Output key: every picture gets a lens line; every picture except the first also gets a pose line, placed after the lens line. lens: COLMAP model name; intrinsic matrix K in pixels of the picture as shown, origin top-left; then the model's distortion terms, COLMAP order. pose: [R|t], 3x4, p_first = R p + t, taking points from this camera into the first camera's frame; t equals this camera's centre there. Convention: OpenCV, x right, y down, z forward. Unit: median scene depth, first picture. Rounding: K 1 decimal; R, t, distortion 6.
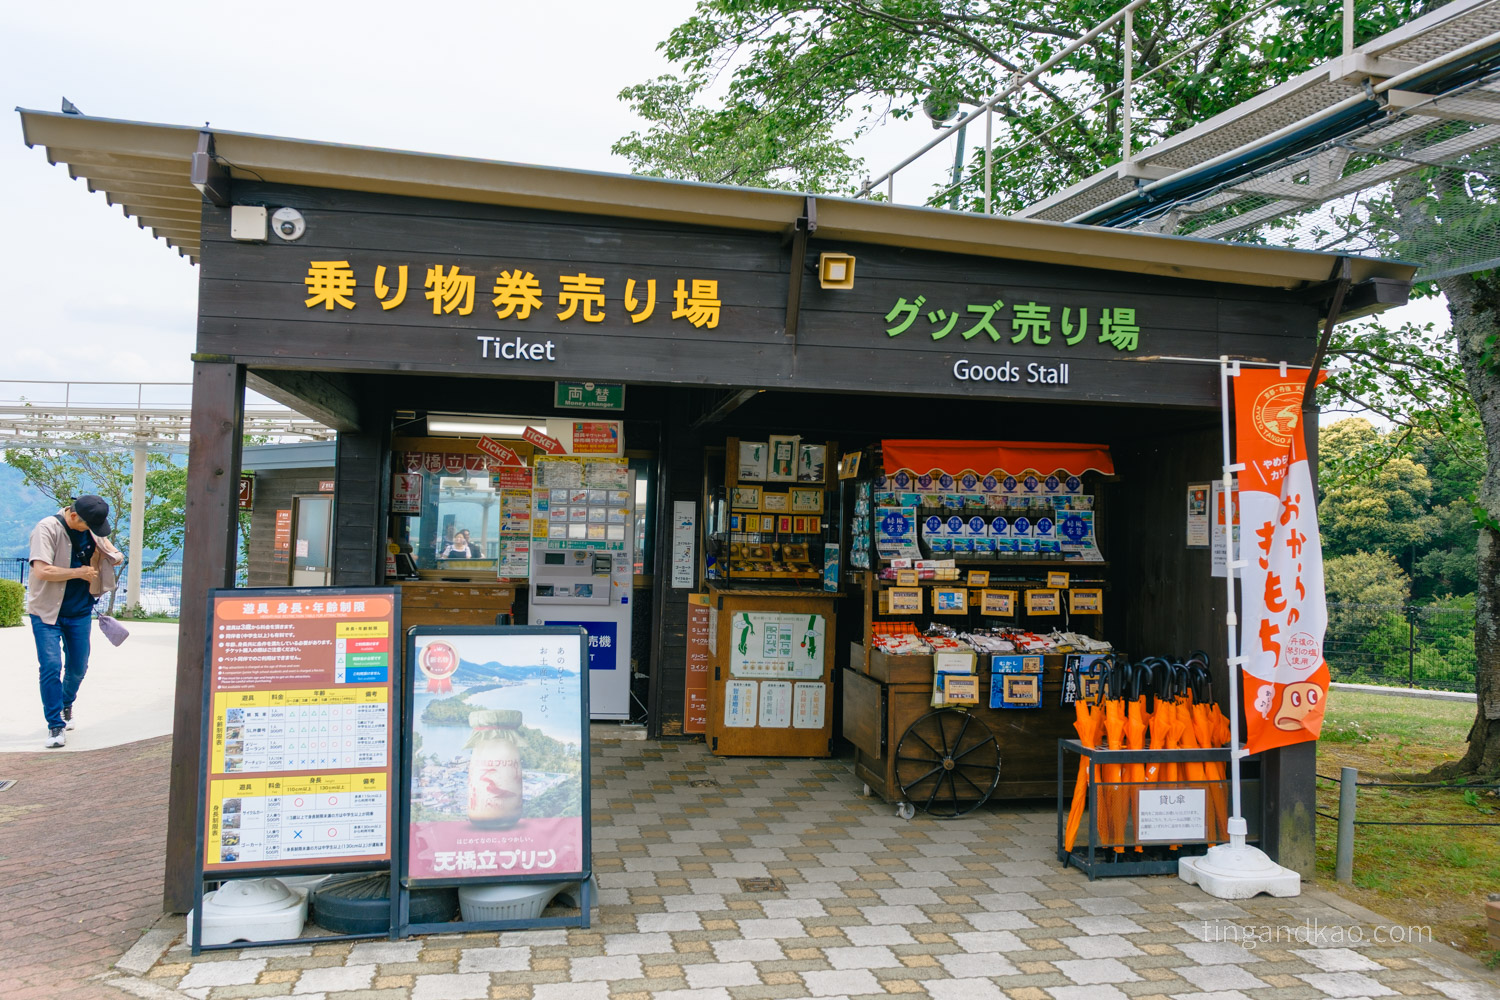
lens RADIAL K [[1416.8, 0, 750.0], [0, 1416.8, 500.0], [0, 0, 1]] dist [0.003496, -0.009335]
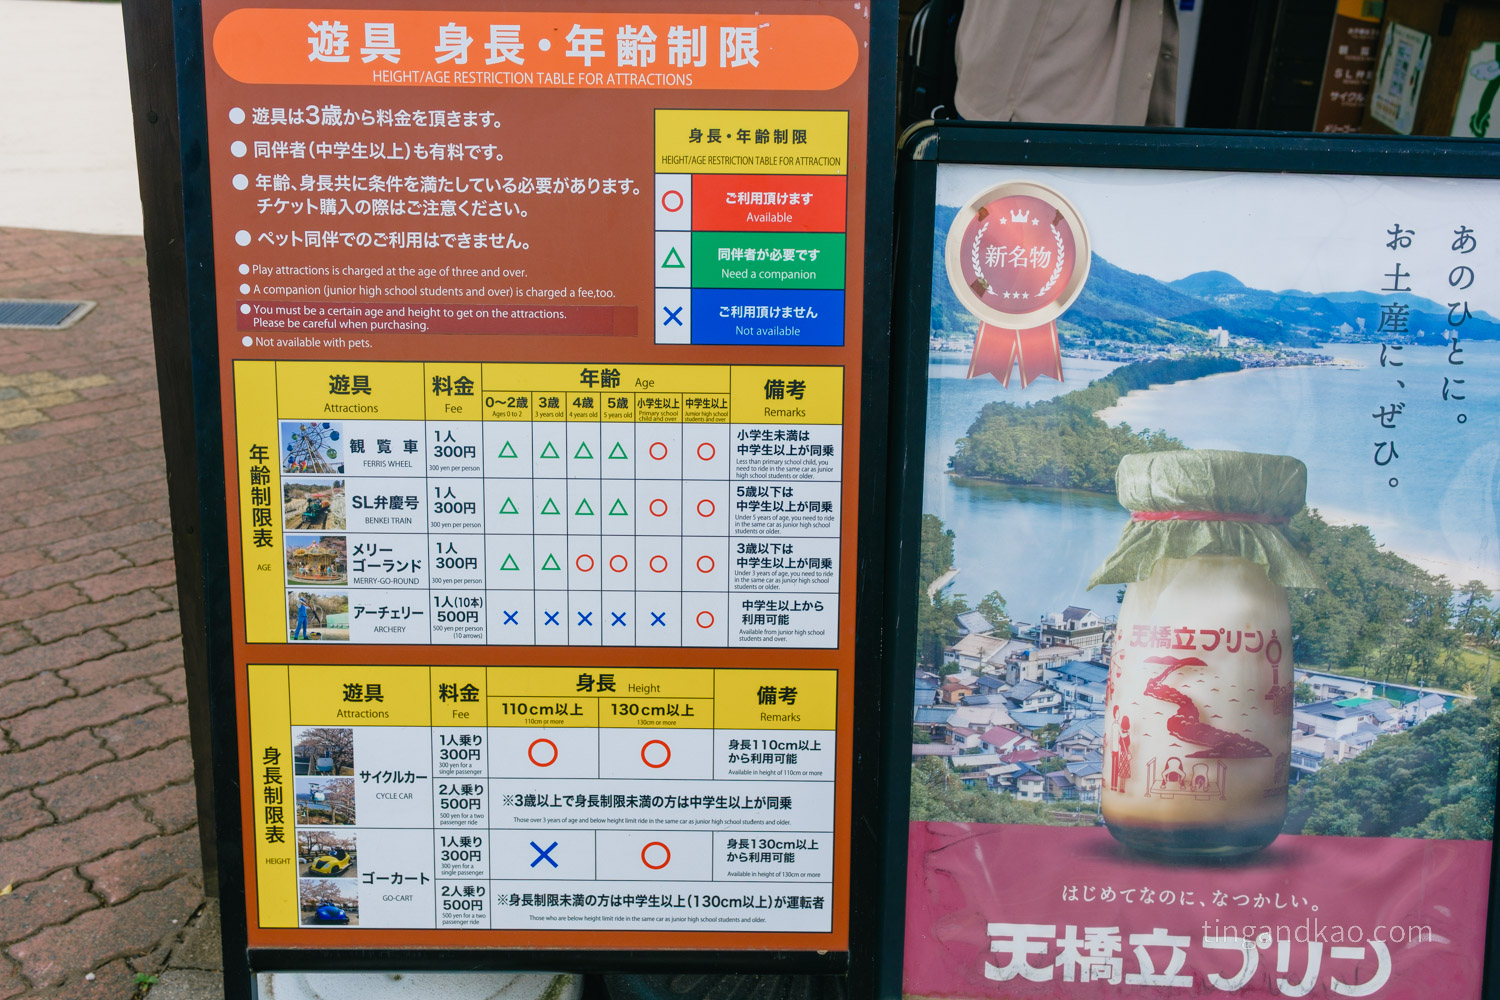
lens RADIAL K [[1416.8, 0, 750.0], [0, 1416.8, 500.0], [0, 0, 1]] dist [0.003496, -0.009335]
pose [[0.981265, 0.092303, -0.169113, -0.226827], [-0.014819, 0.911323, 0.411425, 0.045227], [0.192092, -0.401211, 0.895617, 0.750799]]
